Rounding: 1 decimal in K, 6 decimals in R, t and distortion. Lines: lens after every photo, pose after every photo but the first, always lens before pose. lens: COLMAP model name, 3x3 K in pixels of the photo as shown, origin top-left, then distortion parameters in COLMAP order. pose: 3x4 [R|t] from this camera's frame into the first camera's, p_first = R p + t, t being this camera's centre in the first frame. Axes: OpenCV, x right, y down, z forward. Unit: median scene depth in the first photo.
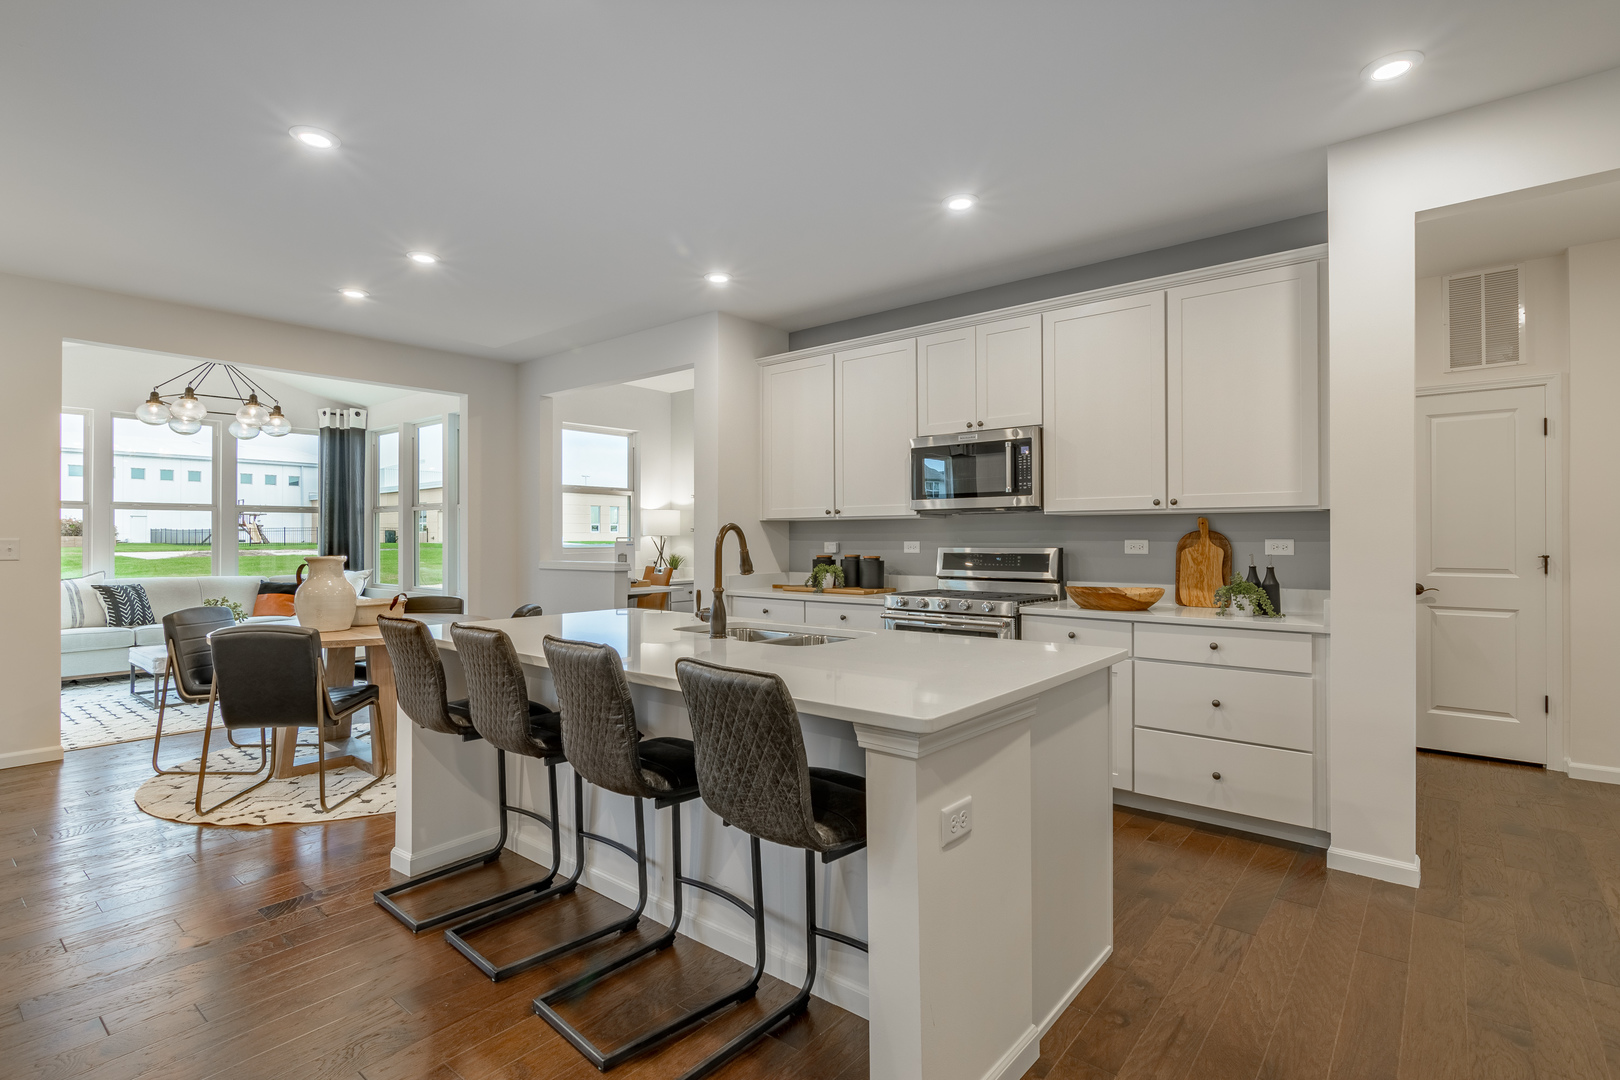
lens RADIAL K [[779.7, 0, 808.9], [0, 779.7, 532.8], [0, 0, 1]] dist [-0.002262, 0.000716]
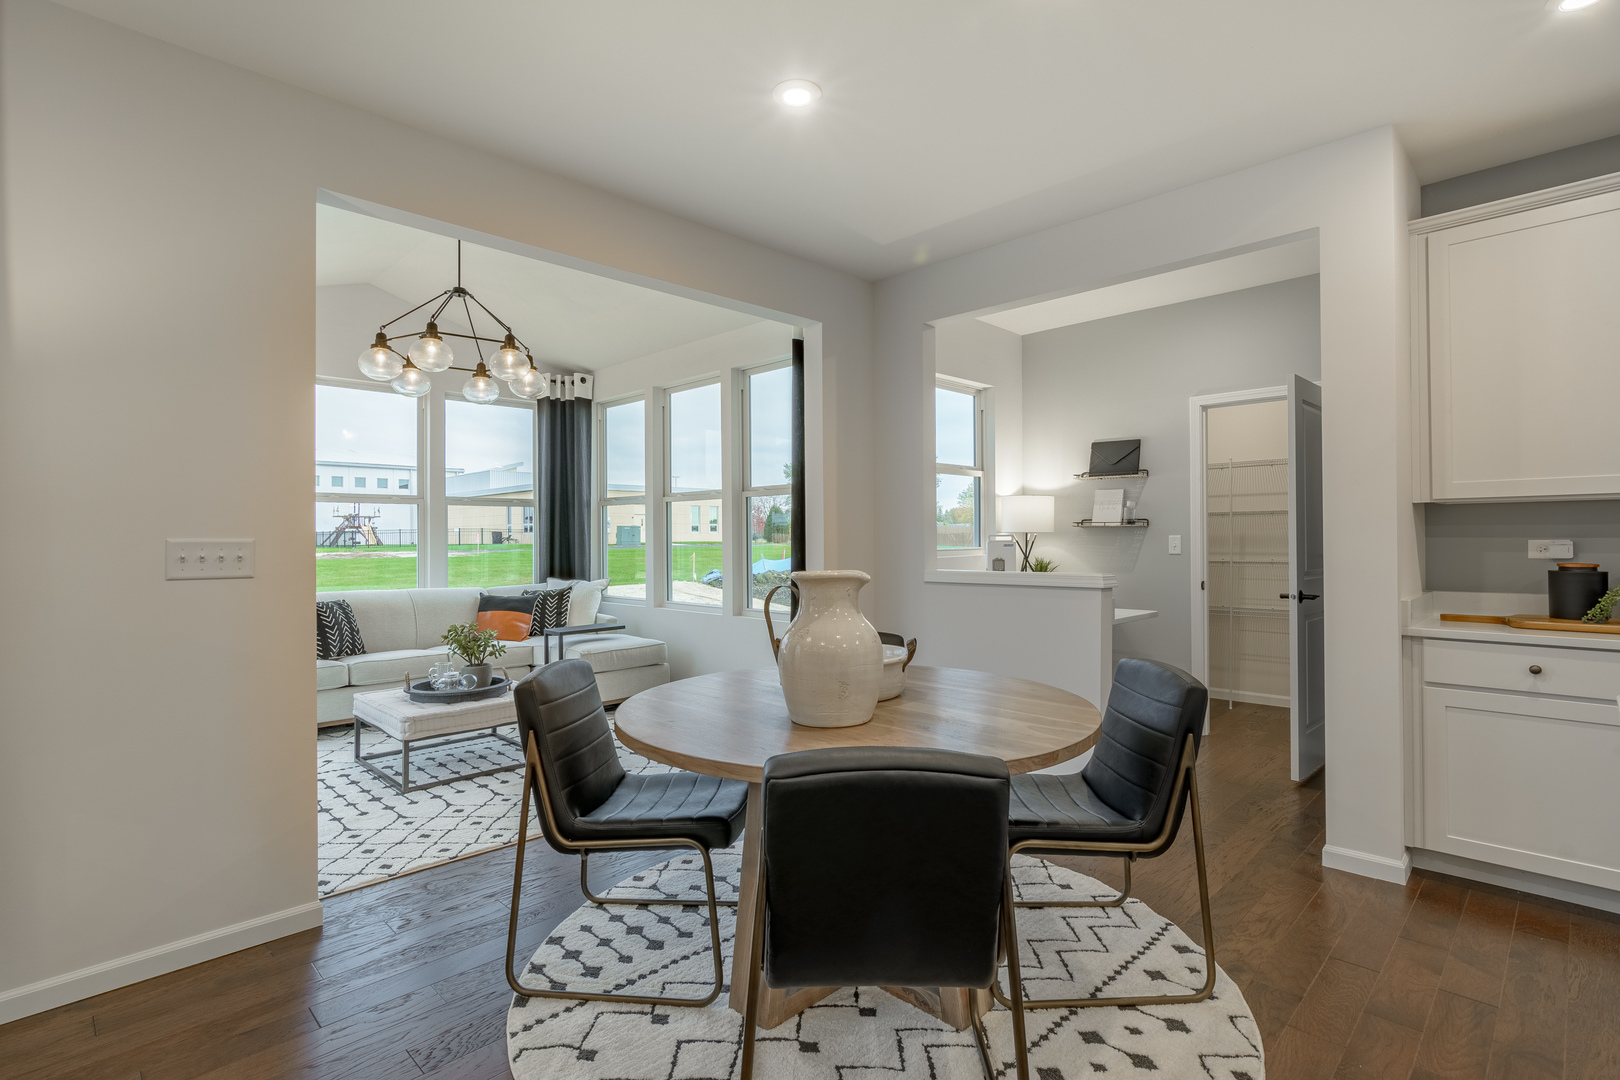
lens RADIAL K [[779.7, 0, 808.6], [0, 779.7, 533.8], [0, 0, 1]] dist [-0.002262, 0.000716]
pose [[0.995514, -0.004610, -0.094505, -0.316522], [0.004694, 0.999989, 0.000670, 0.003235], [0.094501, -0.001111, 0.995524, 0.270086]]
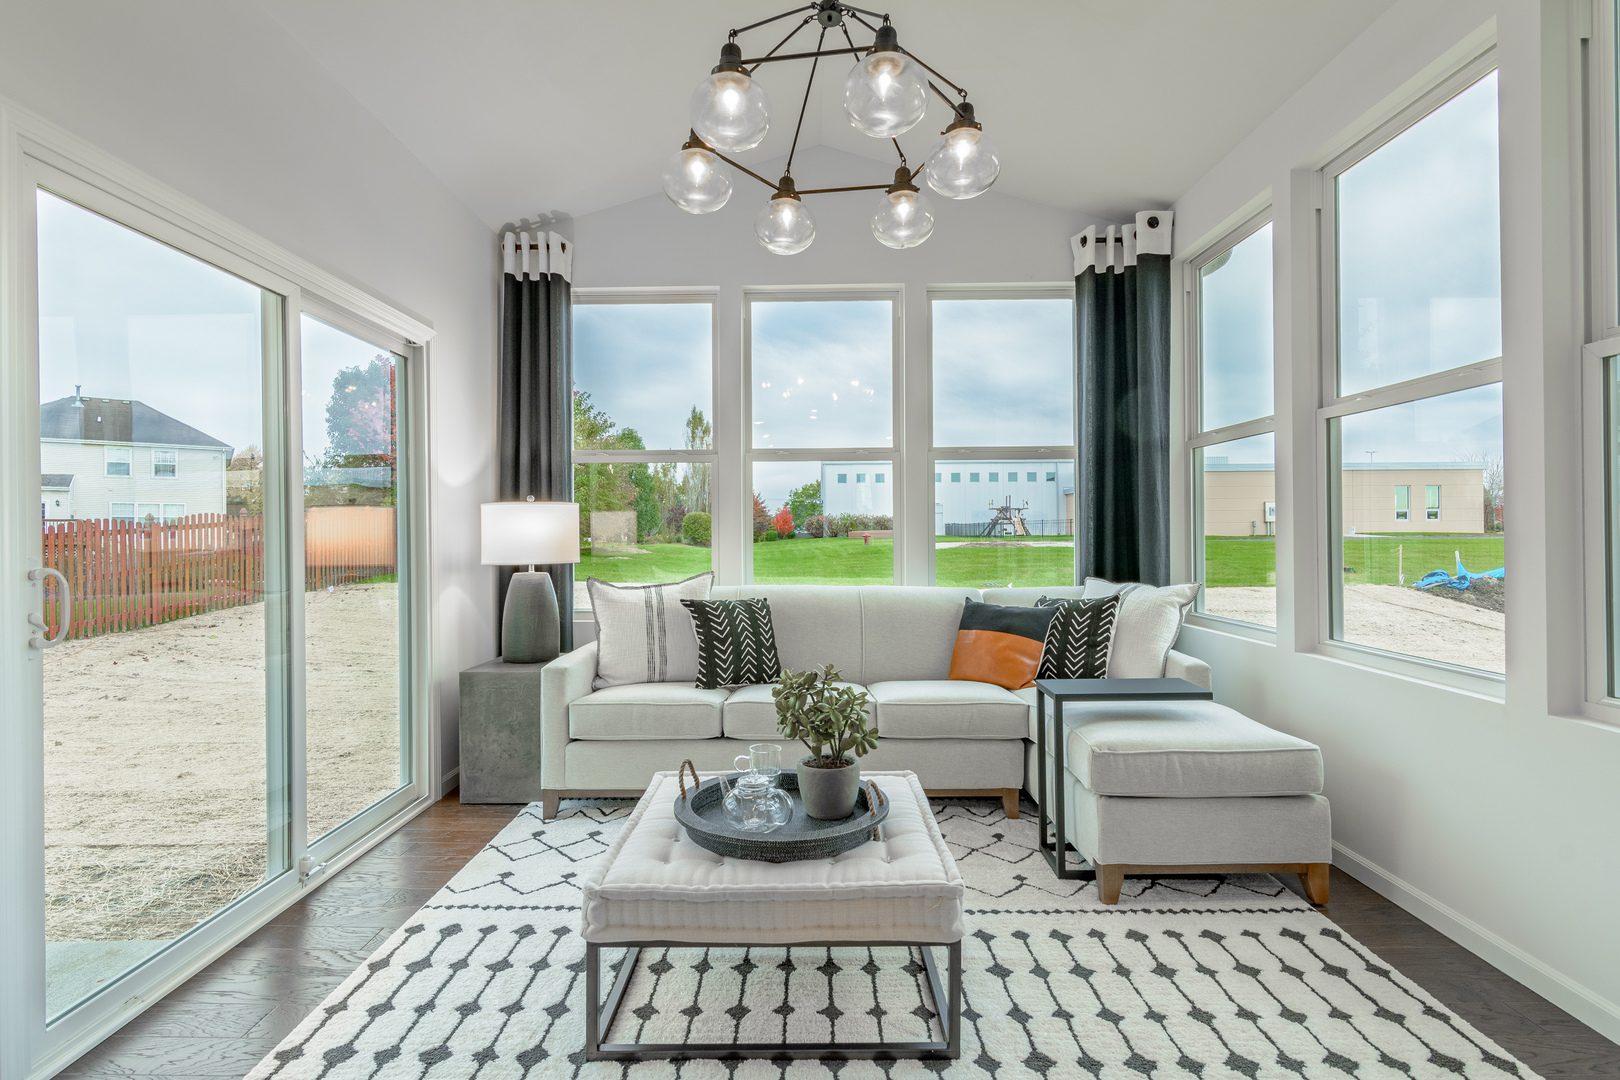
lens RADIAL K [[779.7, 0, 799.9], [0, 779.7, 532.9], [0, 0, 1]] dist [-0.002262, 0.000716]
pose [[0.624094, -0.002333, -0.781346, -0.411493], [0.009062, 0.999950, 0.004253, 0.019144], [0.781297, -0.009734, 0.624084, 0.649505]]
